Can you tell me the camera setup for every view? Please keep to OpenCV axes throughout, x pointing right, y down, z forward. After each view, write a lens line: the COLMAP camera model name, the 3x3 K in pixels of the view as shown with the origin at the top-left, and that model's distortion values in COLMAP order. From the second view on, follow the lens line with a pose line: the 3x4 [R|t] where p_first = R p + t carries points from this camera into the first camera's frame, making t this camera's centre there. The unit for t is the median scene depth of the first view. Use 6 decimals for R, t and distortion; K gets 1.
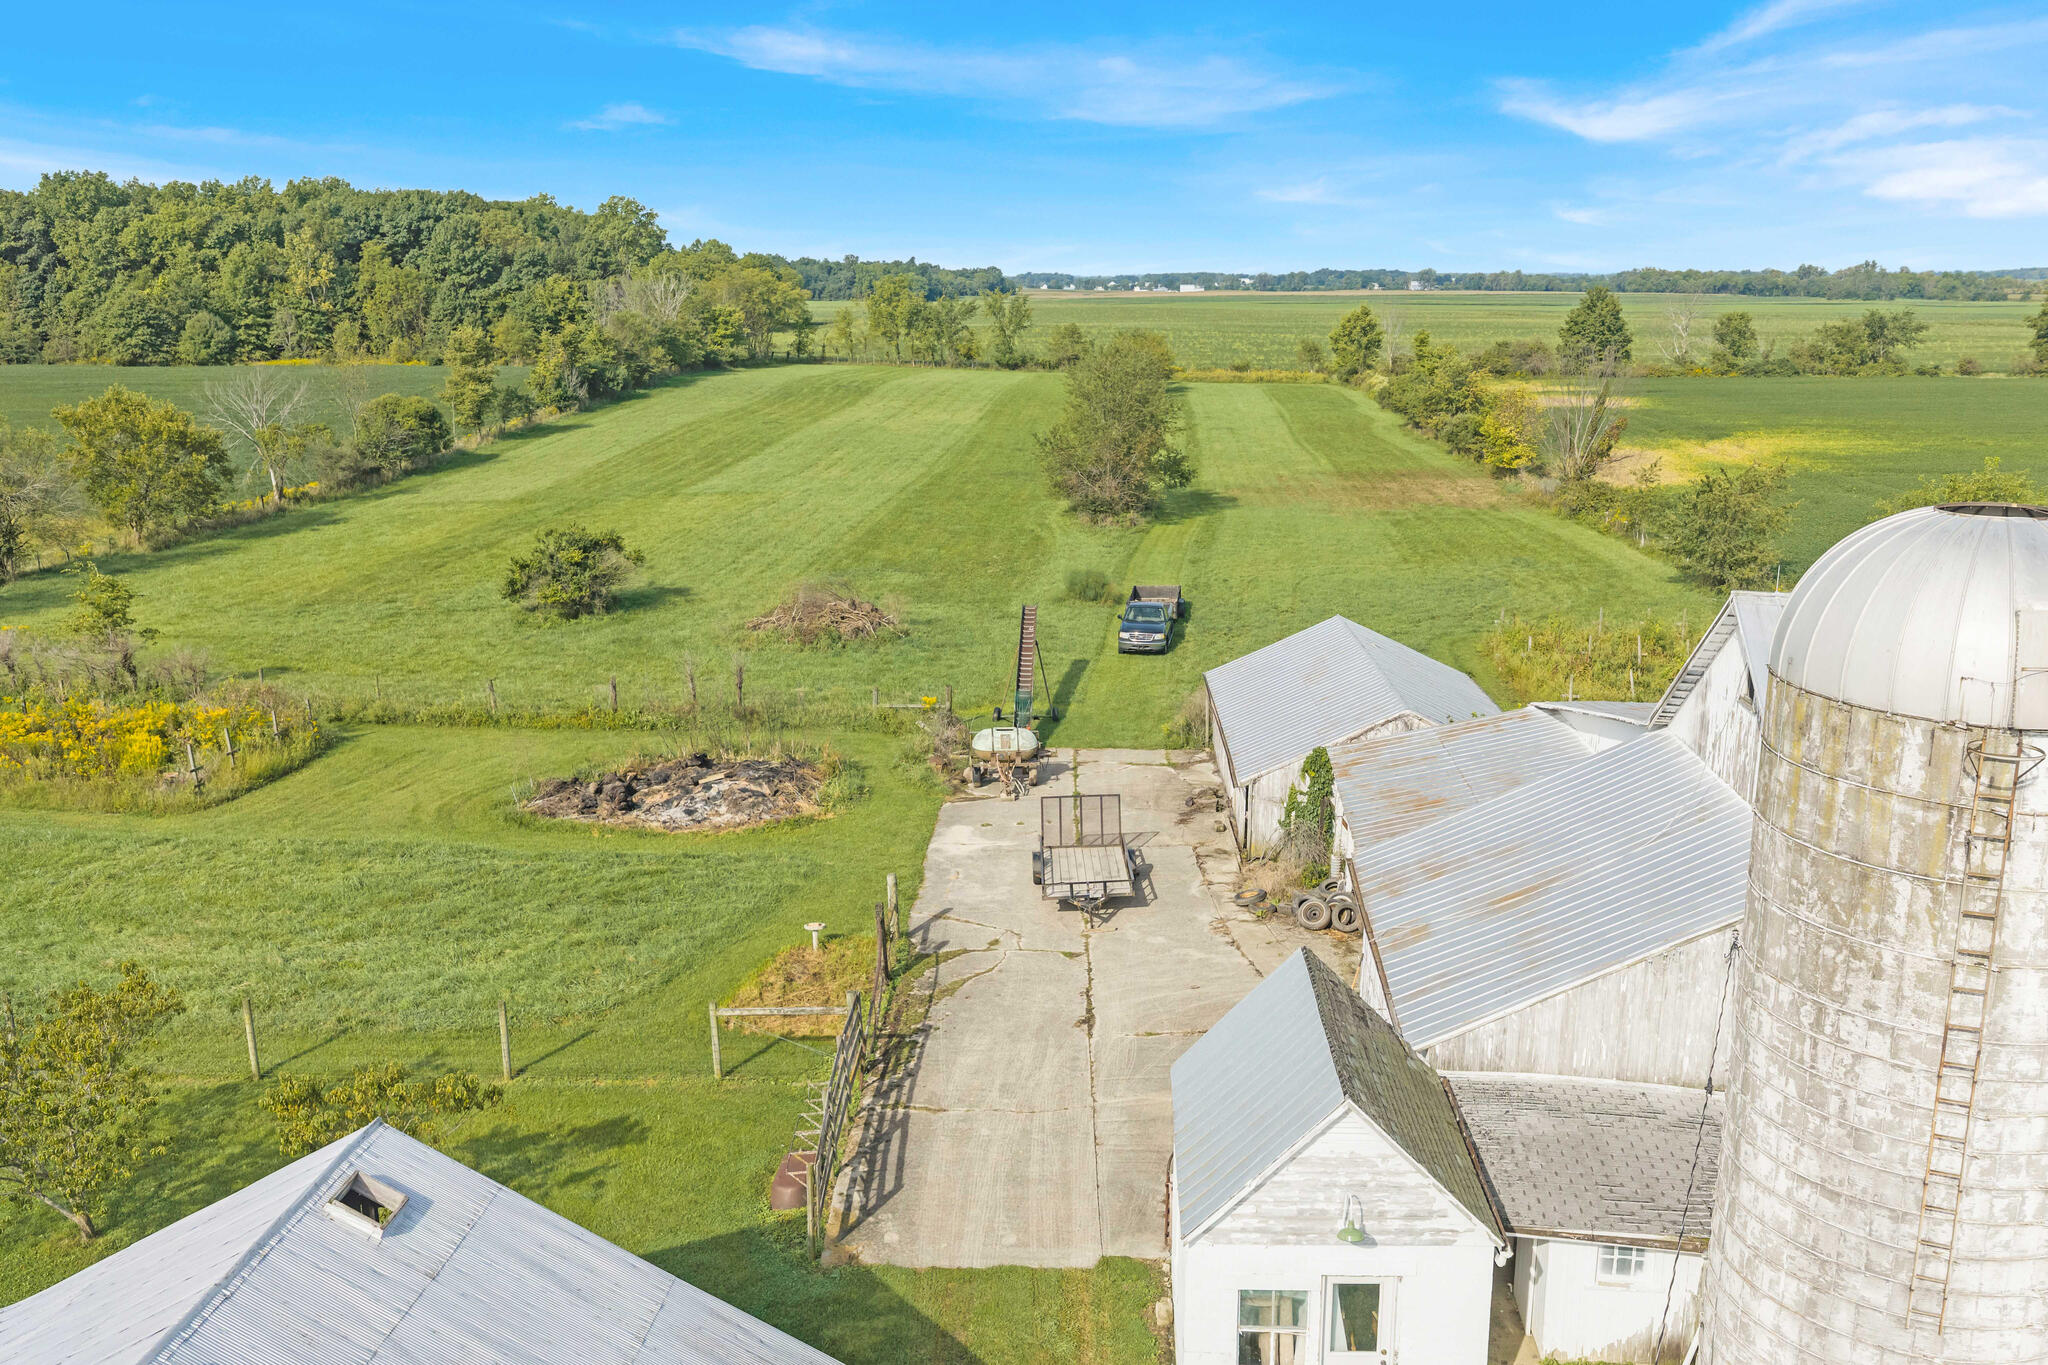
lens RADIAL K [[1700.4, 0, 1030.3], [0, 1700.4, 679.8], [0, 0, 1]] dist [0.018351, -0.027113]
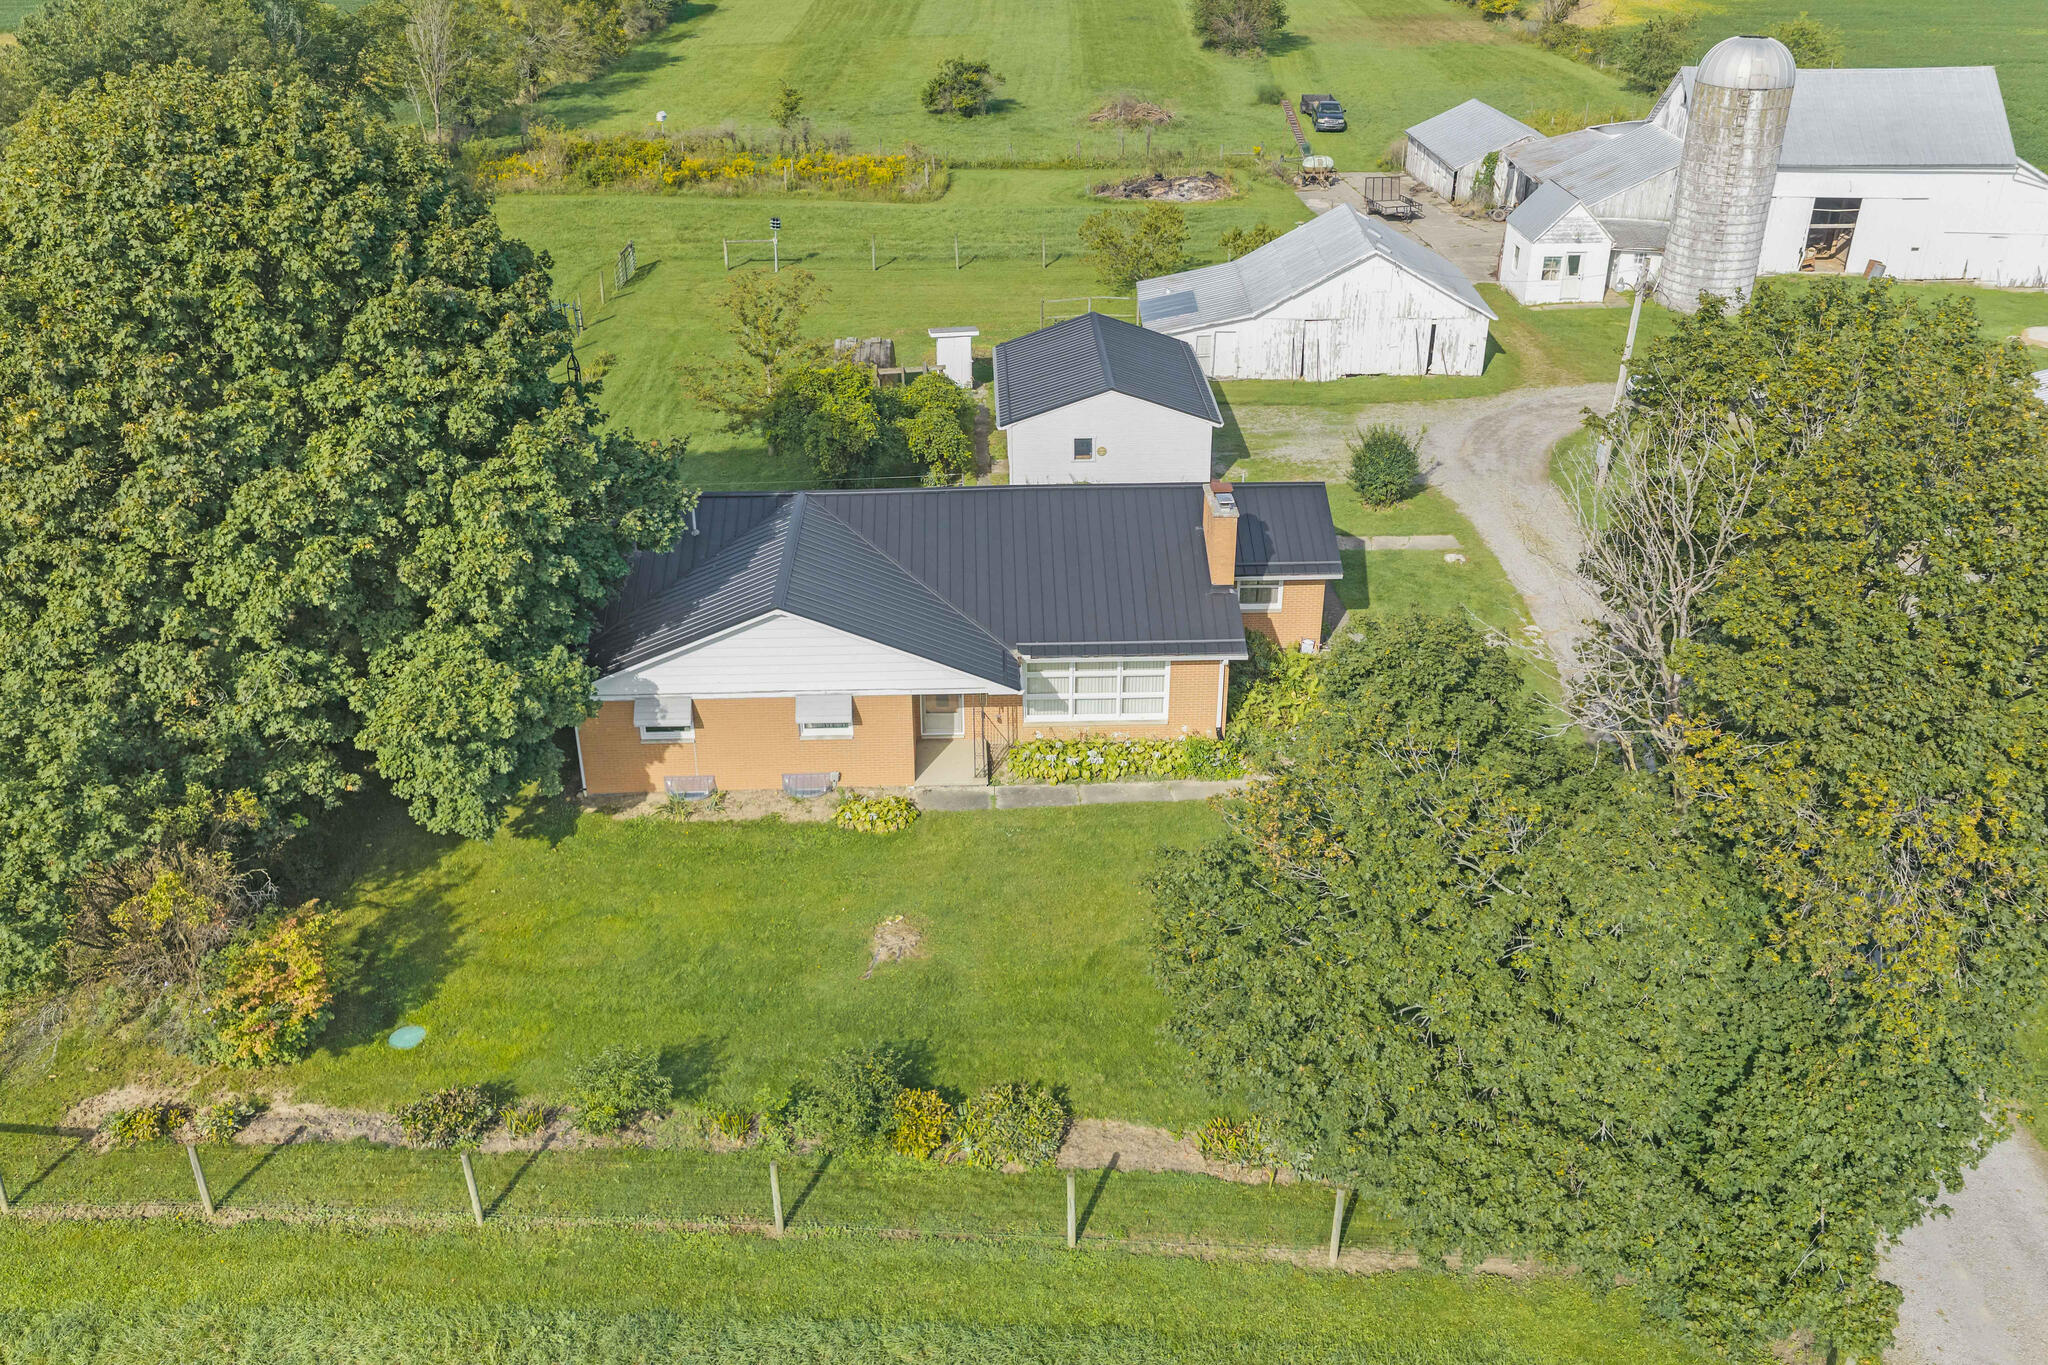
lens RADIAL K [[1700.4, 0, 1030.3], [0, 1700.4, 679.8], [0, 0, 1]] dist [0.018351, -0.027113]
pose [[0.997573, -0.029278, 0.063168, -0.487513], [0.012559, 0.968072, 0.250358, 0.115624], [-0.068481, -0.248957, 0.966091, -1.069596]]
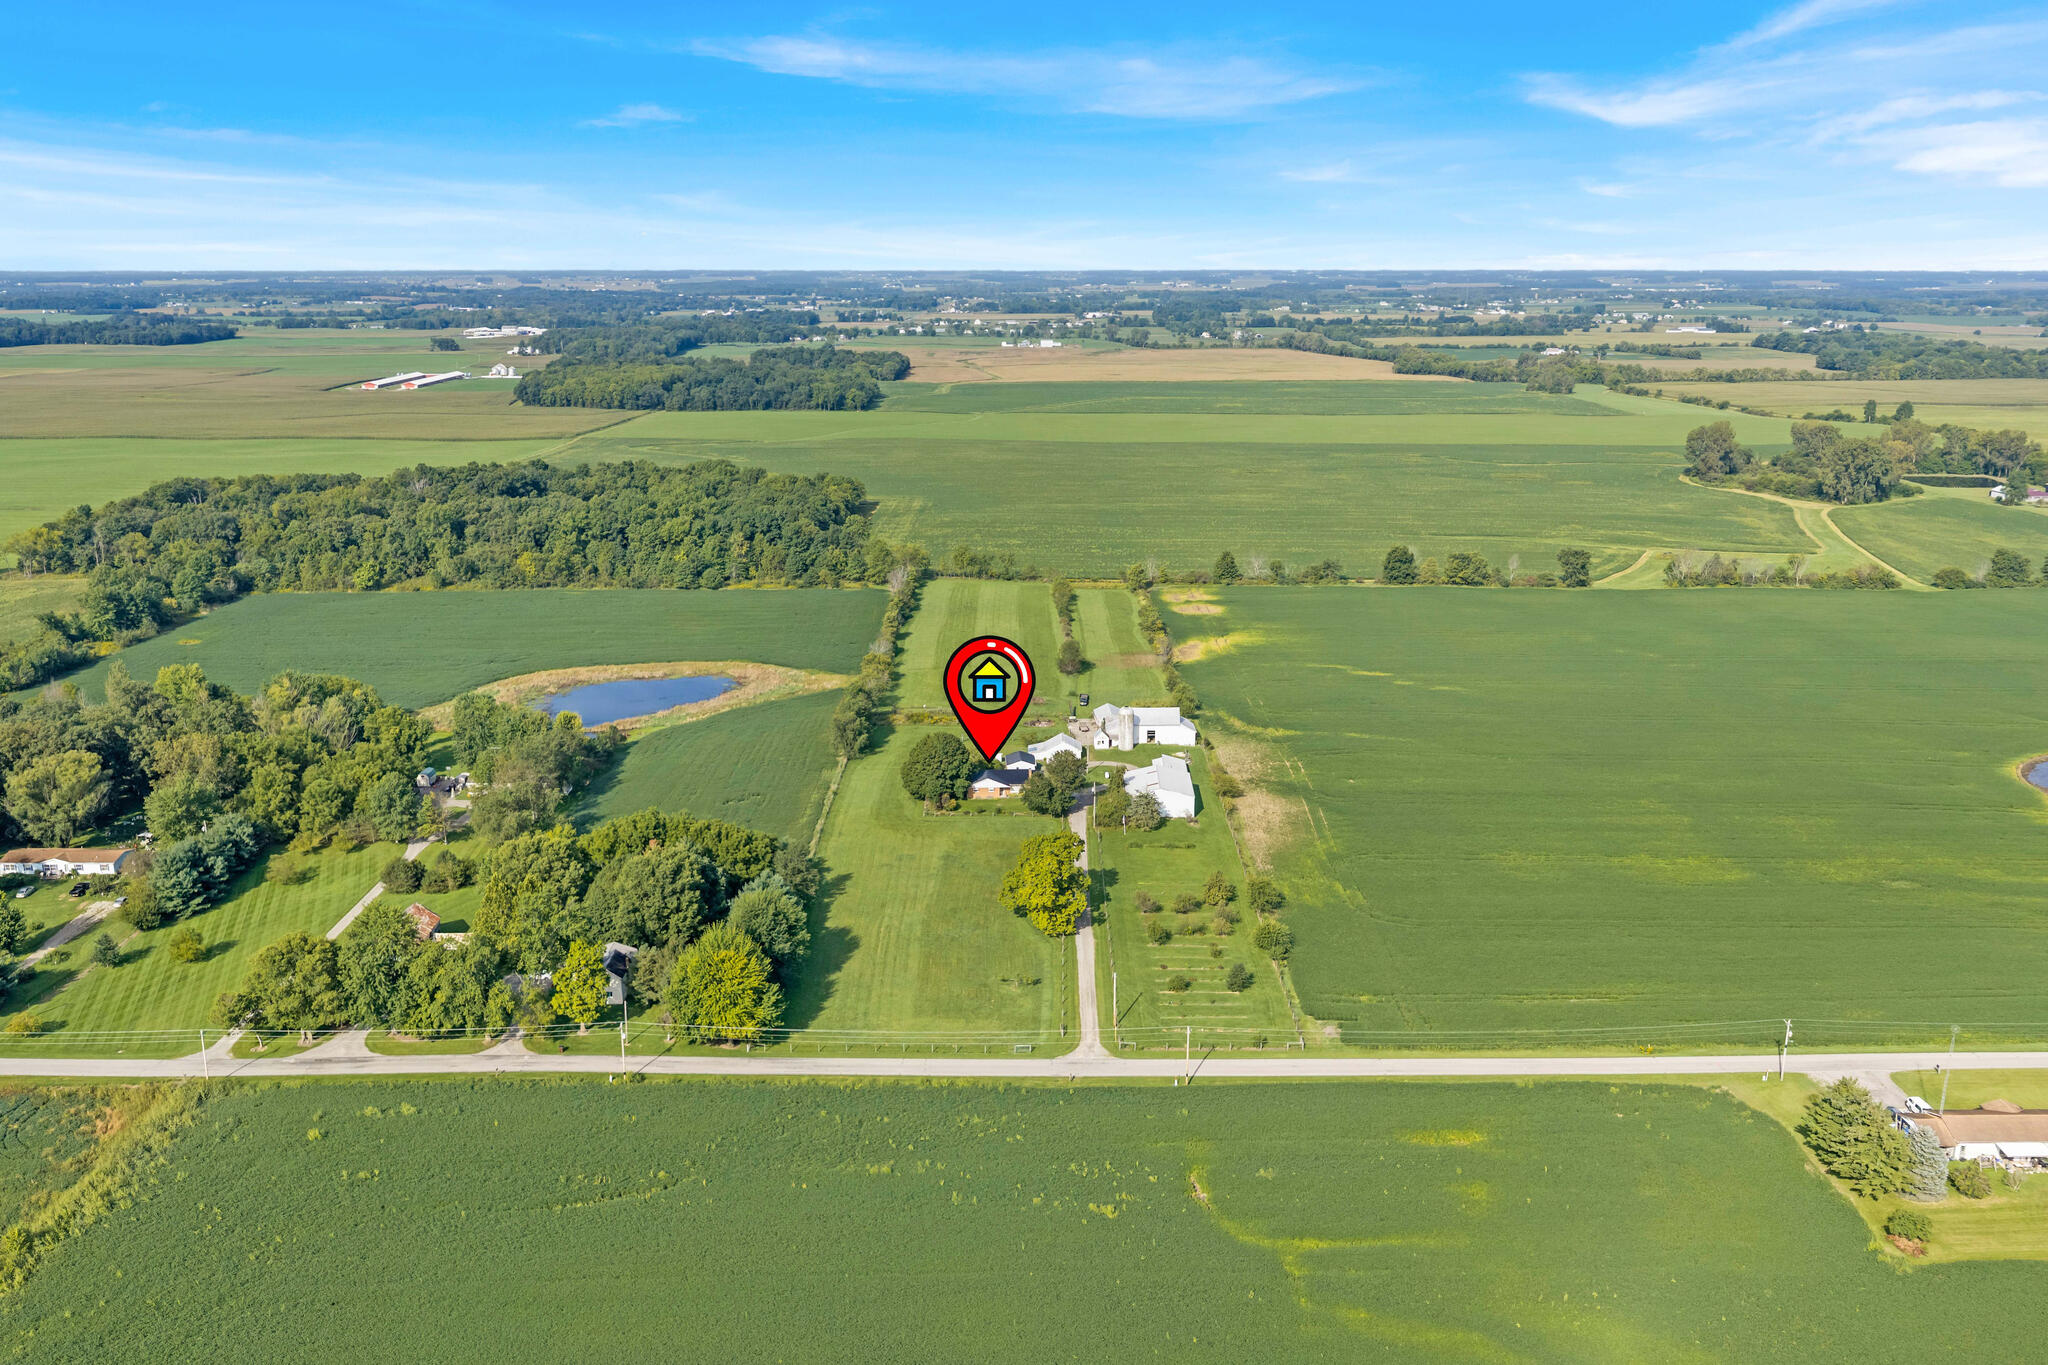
lens RADIAL K [[1708.3, 0, 1025.7], [0, 1708.3, 682.5], [0, 0, 1]] dist [0.017828, -0.039391]
pose [[0.996608, -0.016422, 0.080635, -0.988312], [0.015928, 0.999850, 0.006767, -0.217954], [-0.080734, -0.005460, 0.996721, -8.040836]]
